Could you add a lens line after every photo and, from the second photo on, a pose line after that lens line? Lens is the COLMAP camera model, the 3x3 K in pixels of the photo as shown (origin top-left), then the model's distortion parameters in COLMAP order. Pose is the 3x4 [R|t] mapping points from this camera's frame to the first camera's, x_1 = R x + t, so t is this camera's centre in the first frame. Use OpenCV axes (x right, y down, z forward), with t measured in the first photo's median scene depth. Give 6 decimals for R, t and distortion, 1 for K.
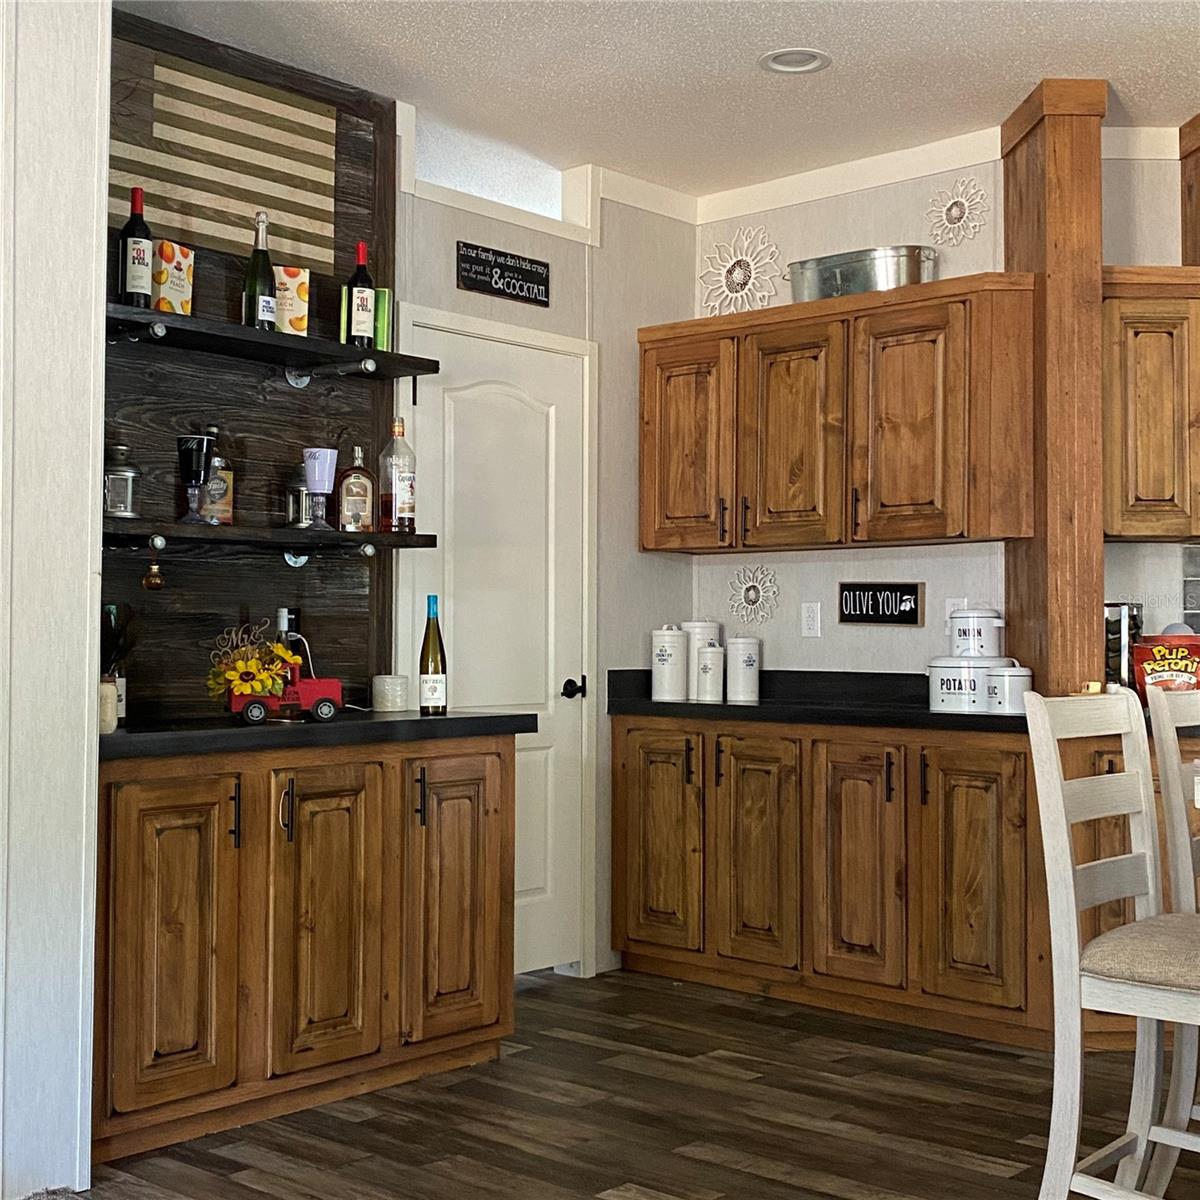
lens RADIAL K [[1580.4, 0, 619.6], [0, 1580.4, 598.9], [0, 0, 1]] dist [0.129441, -0.009195]
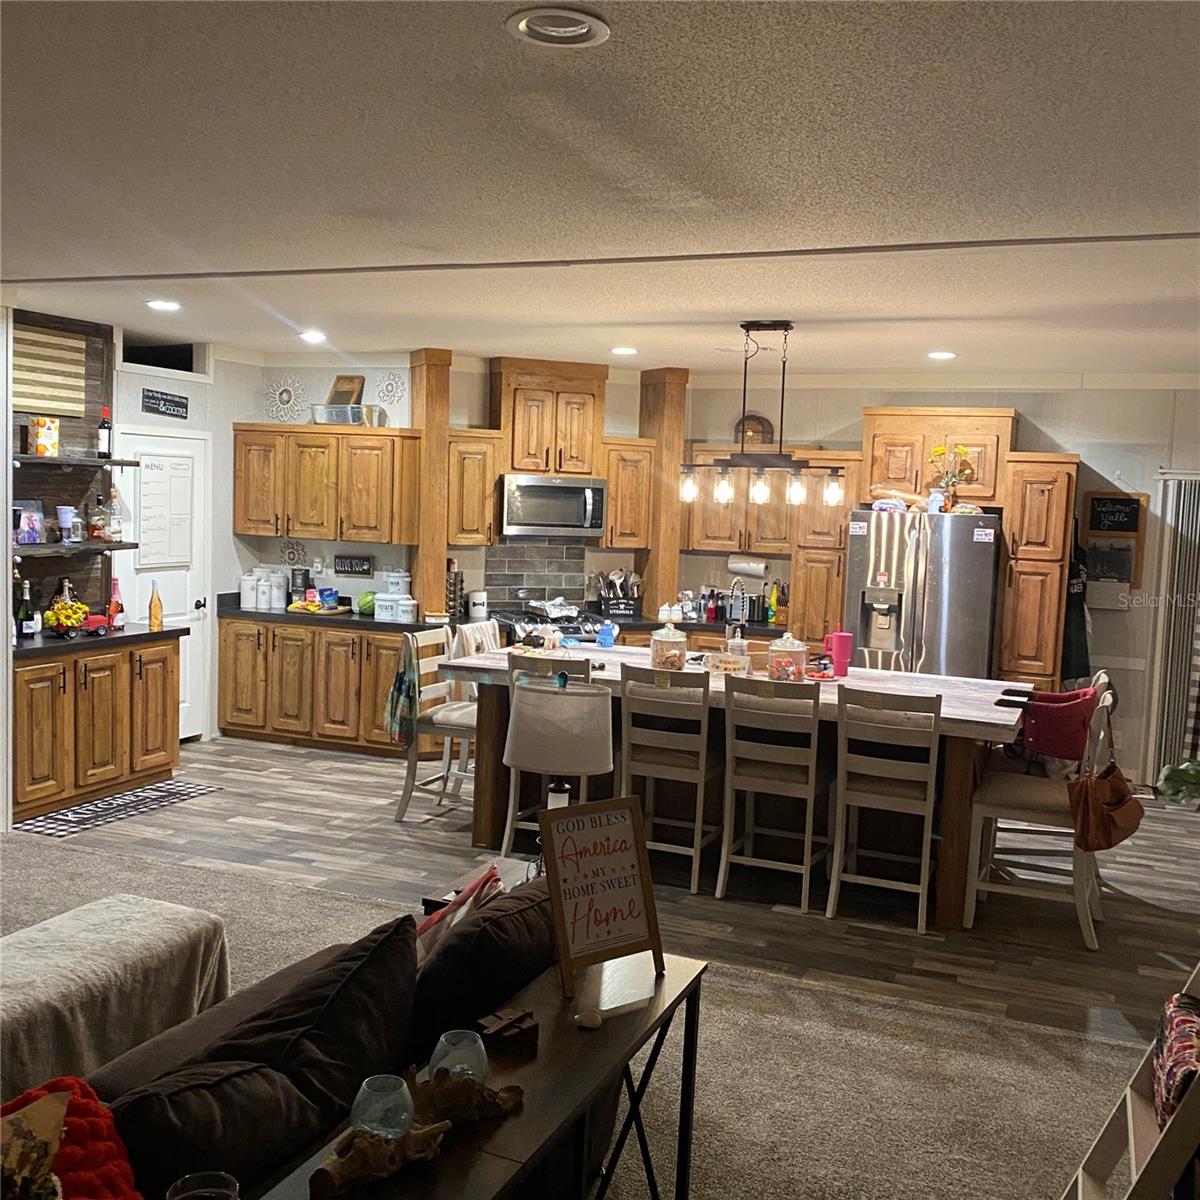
lens RADIAL K [[1201.8, 0, 631.0], [0, 1201.8, 583.5], [0, 0, 1]] dist [0.187747, -0.593987]
pose [[0.935686, 0.002721, 0.352824, -0.066278], [-0.043331, 0.993287, 0.107253, -0.170952], [-0.350163, -0.115644, 0.929523, -0.691241]]
